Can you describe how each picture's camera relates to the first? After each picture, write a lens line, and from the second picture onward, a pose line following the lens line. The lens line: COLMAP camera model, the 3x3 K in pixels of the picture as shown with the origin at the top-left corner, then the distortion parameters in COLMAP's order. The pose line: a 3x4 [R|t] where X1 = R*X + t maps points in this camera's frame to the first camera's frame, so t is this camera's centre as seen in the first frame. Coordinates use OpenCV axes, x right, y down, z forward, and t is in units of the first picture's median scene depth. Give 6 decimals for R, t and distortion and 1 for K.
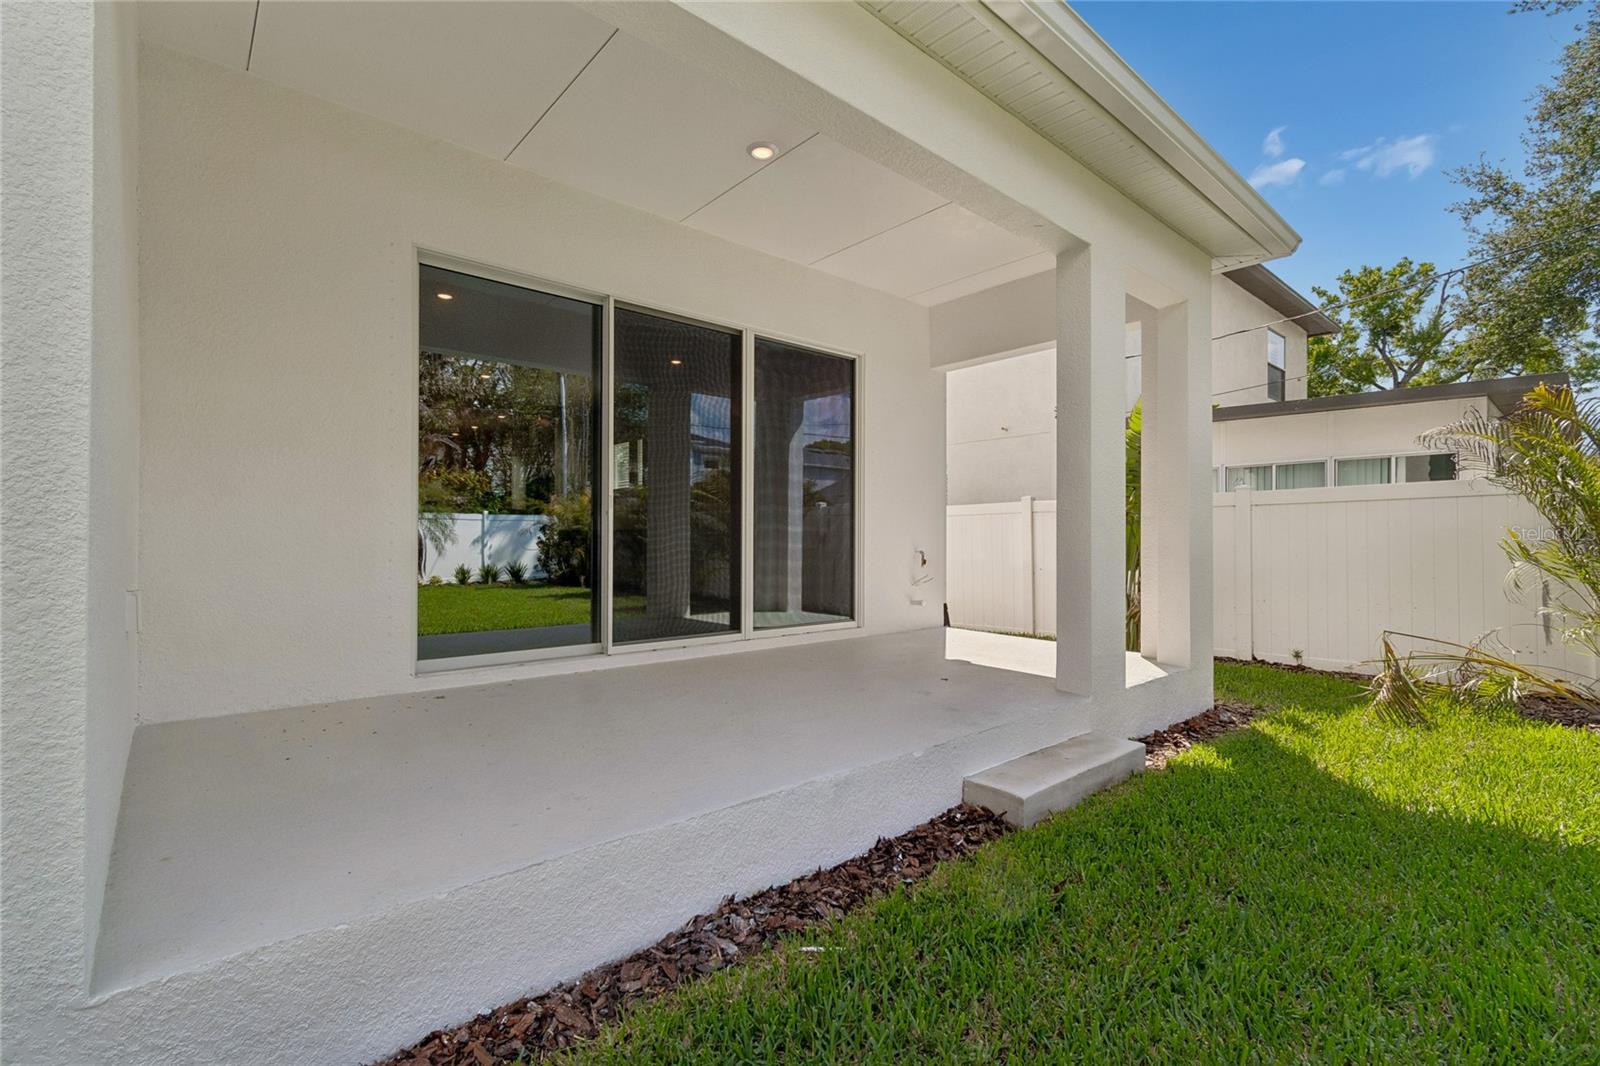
lens RADIAL K [[709.2, 0, 795.2], [0, 709.2, 545.5], [0, 0, 1]] dist [-0.002854, -0.000678]
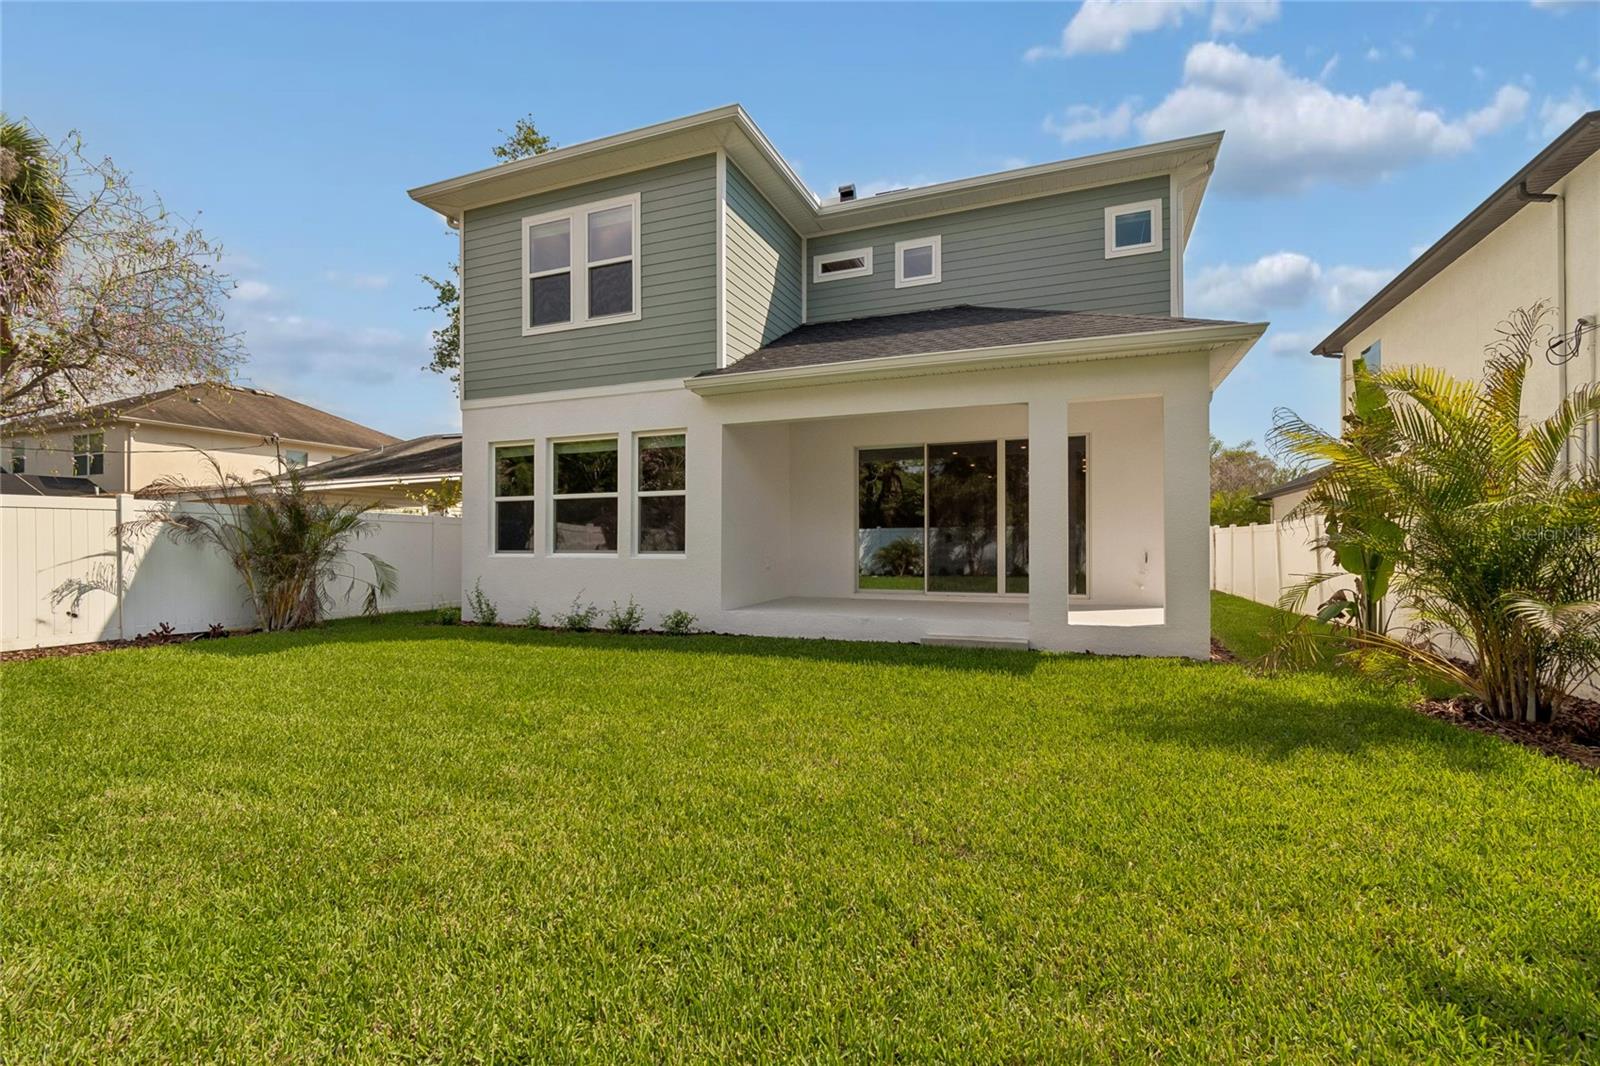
lens RADIAL K [[709.2, 0, 795.2], [0, 709.2, 545.5], [0, 0, 1]] dist [-0.002854, -0.000678]
pose [[0.458420, -0.024069, -0.888410, 0.731496], [0.013246, 0.999707, -0.020250, 0.013147], [0.888637, -0.002485, 0.458604, -0.206241]]
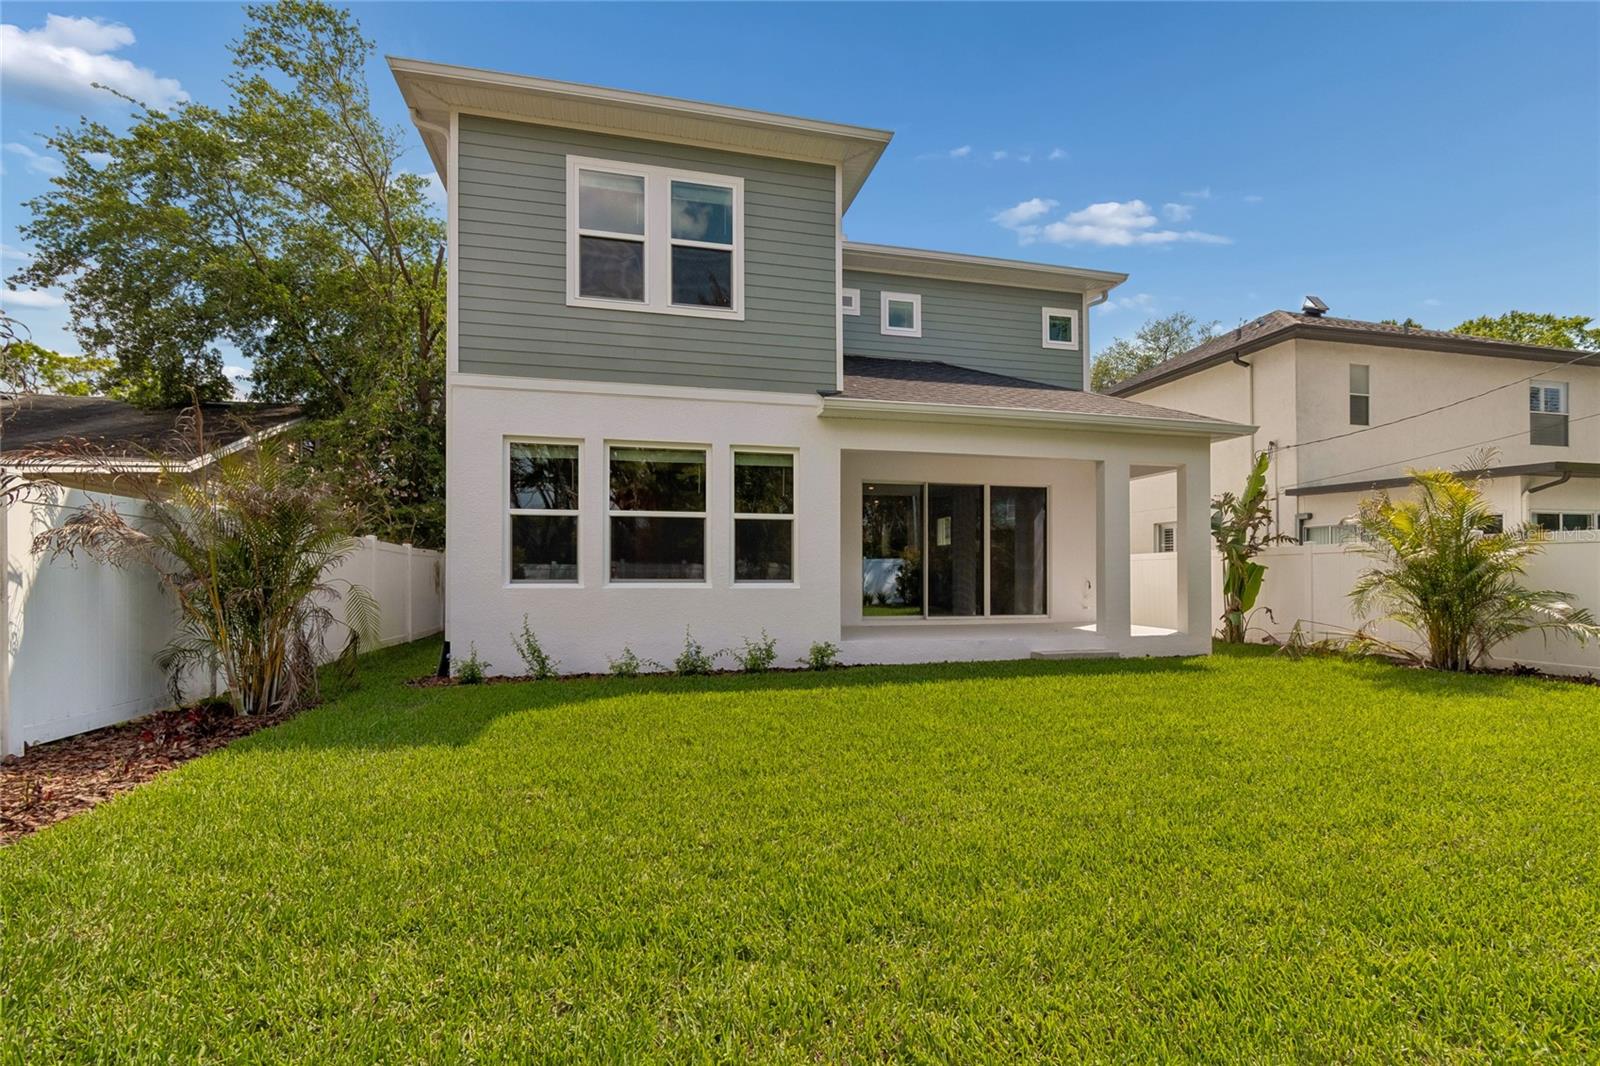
lens RADIAL K [[712.6, 0, 798.7], [0, 712.6, 572.3], [0, 0, 1]] dist [-0.002166, -0.000224]
pose [[0.887043, -0.024513, -0.461036, 0.233484], [0.020028, 0.999693, -0.014617, 0.003143], [0.461253, 0.003732, 0.887261, -0.687131]]
